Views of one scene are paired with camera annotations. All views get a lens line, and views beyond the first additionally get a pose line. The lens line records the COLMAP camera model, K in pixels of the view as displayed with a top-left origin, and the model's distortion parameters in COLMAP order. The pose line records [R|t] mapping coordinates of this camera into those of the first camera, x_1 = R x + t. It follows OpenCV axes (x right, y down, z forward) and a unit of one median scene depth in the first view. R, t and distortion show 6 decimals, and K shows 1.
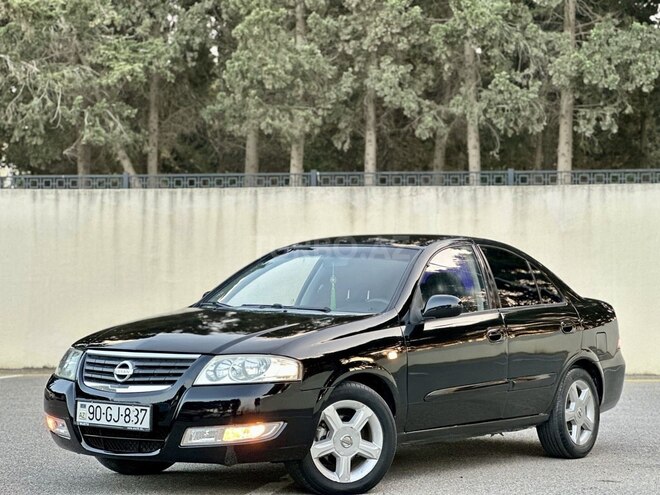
lens RADIAL K [[1405.2, 0, 332.6], [0, 1405.2, 216.2], [0, 0, 1]] dist [0.198896, 0.000000]
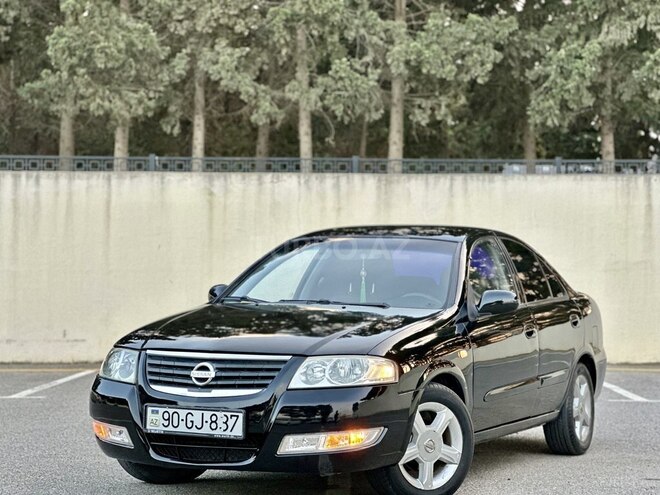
lens RADIAL K [[1405.2, 0, 333.2], [0, 1405.2, 243.9], [0, 0, 1]] dist [0.198896, 0.000000]
pose [[0.985047, 0.007780, 0.172109, -0.166266], [-0.012888, 0.999508, 0.028582, -0.001436], [-0.171802, -0.030373, 0.984663, 0.065126]]
